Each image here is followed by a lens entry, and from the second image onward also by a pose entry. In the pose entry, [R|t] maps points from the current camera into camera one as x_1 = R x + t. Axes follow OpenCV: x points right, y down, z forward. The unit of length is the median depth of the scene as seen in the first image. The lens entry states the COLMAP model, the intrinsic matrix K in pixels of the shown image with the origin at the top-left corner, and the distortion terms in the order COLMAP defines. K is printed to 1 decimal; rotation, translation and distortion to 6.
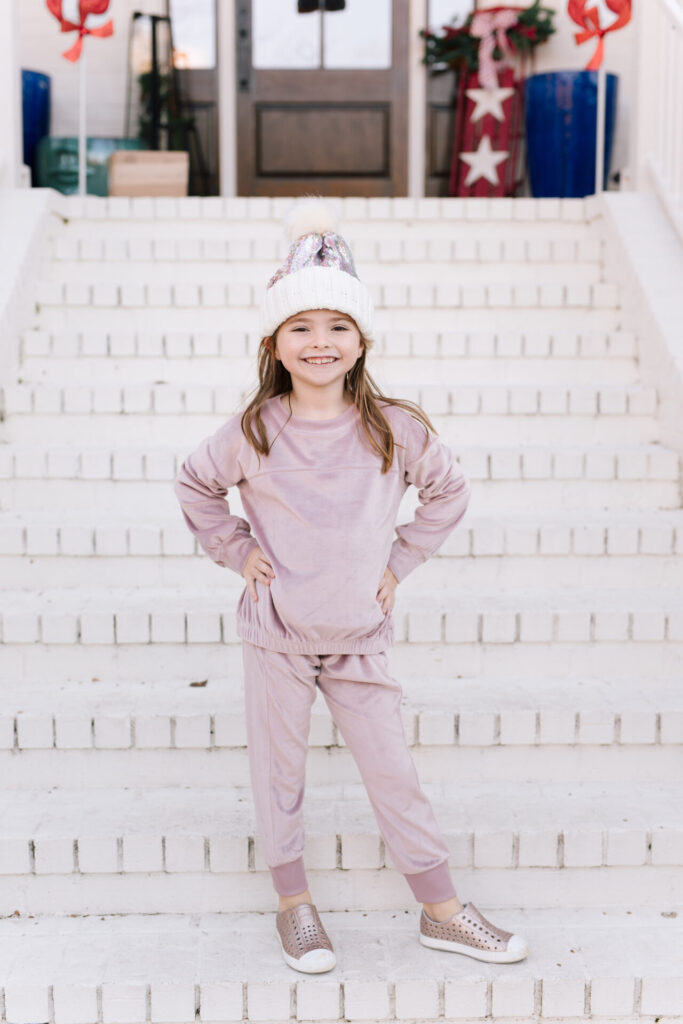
lens RADIAL K [[1388.8, 0, 343.5], [0, 1388.8, 529.4], [0, 0, 1]] dist [-0.002895, 0.023679]
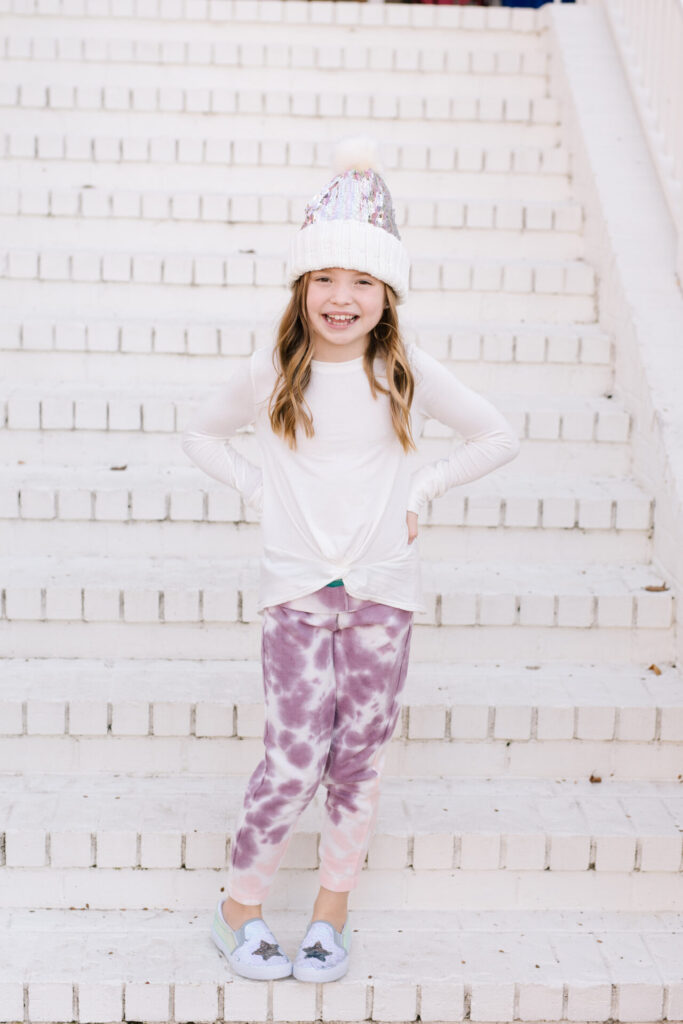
lens RADIAL K [[1483.1, 0, 339.3], [0, 1483.1, 446.0], [0, 0, 1]] dist [-0.003914, 0.038744]
pose [[0.999113, 0.020372, 0.036852, 0.016640], [-0.022548, 0.997966, 0.059633, 0.016676], [-0.035562, -0.060411, 0.997540, -0.104479]]
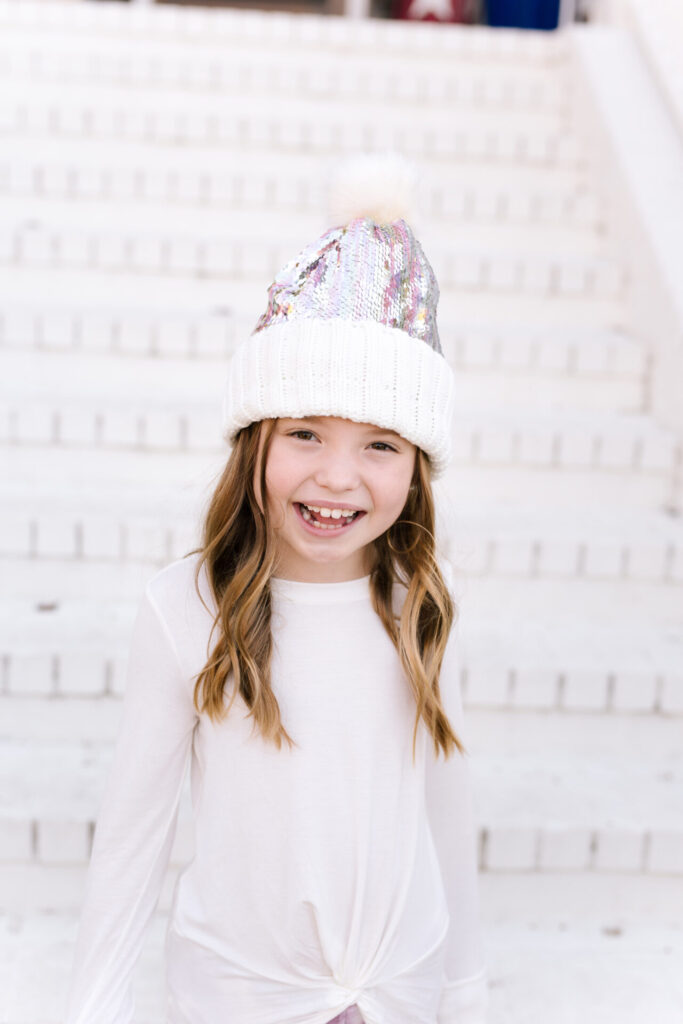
lens RADIAL K [[1388.8, 0, 343.5], [0, 1388.8, 529.4], [0, 0, 1]] dist [-0.002895, 0.023679]
pose [[0.997728, 0.042174, 0.052545, 0.026290], [-0.047248, 0.993927, 0.099385, -0.025553], [-0.048034, -0.101642, 0.993661, 0.225904]]
